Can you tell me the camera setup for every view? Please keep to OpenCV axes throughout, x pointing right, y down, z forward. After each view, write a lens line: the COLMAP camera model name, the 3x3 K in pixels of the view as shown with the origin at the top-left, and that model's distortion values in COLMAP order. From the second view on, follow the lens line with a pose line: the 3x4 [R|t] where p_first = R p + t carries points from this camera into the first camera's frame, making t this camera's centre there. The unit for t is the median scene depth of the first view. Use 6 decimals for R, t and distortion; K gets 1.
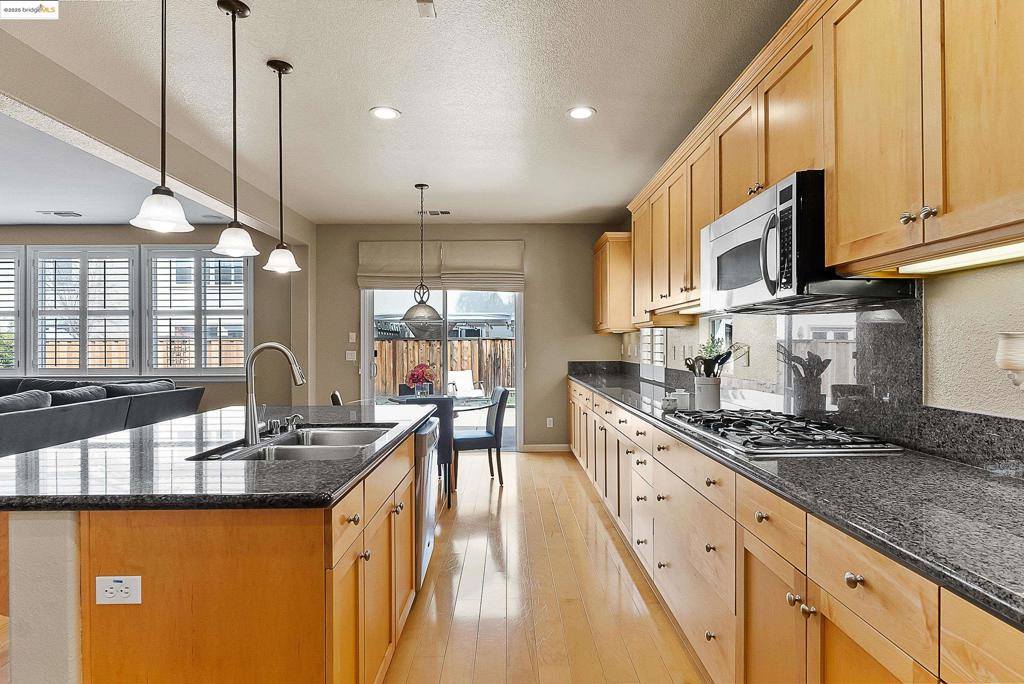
lens RADIAL K [[530.1, 0, 512.0], [0, 530.1, 342.0], [0, 0, 1]] dist [-0.001457, -0.000633]
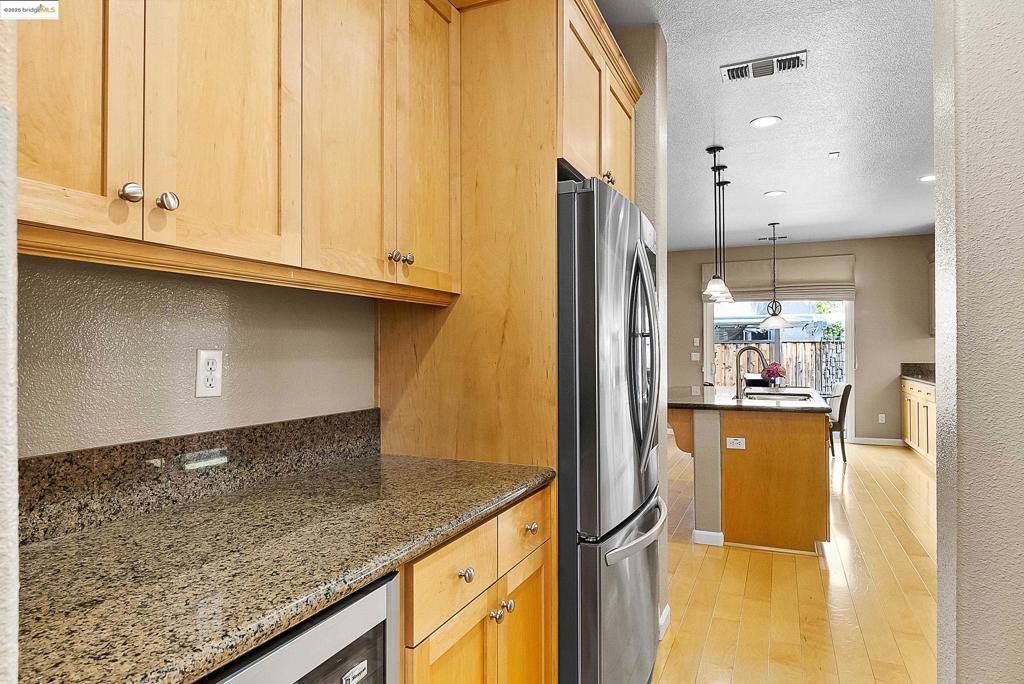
lens RADIAL K [[606.4, 0, 512.0], [0, 606.4, 342.0], [0, 0, 1]] dist [-0.005151, -0.001385]
pose [[0.913539, -0.003194, -0.406739, -0.121337], [0.001047, 0.999984, -0.005502, -0.000658], [0.406750, 0.004601, 0.913528, -0.471025]]
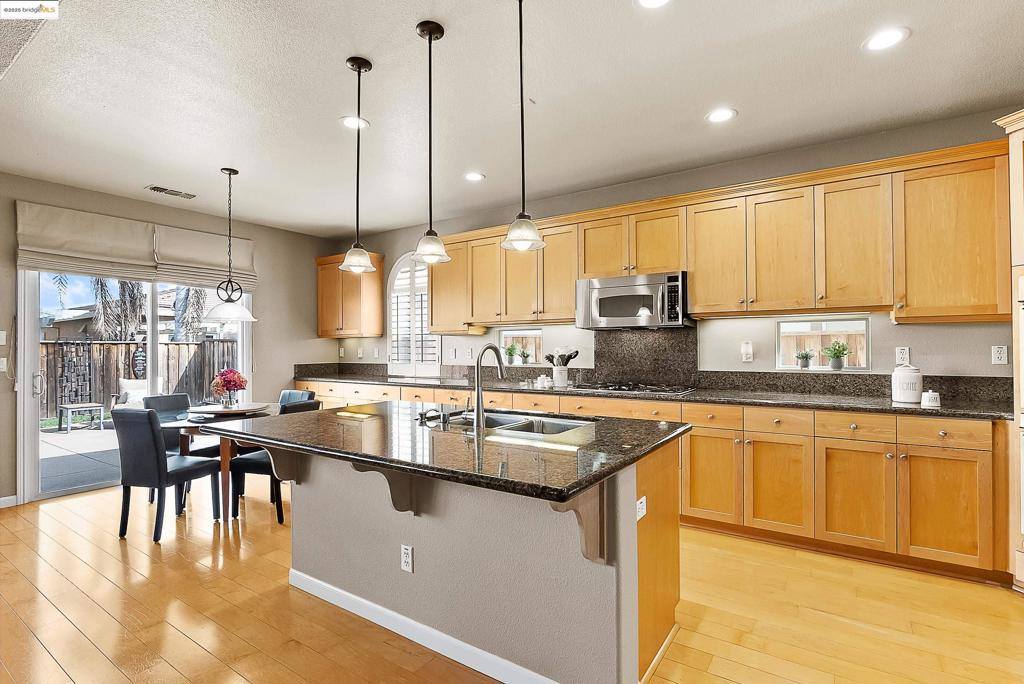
lens RADIAL K [[500.4, 0, 512.0], [0, 500.4, 342.0], [0, 0, 1]] dist [0.000550, -0.000022]
pose [[0.576002, 0.008098, 0.817408, -0.463910], [0.000931, 0.999944, -0.010562, 0.004118], [-0.817447, 0.006845, 0.575962, 0.092523]]
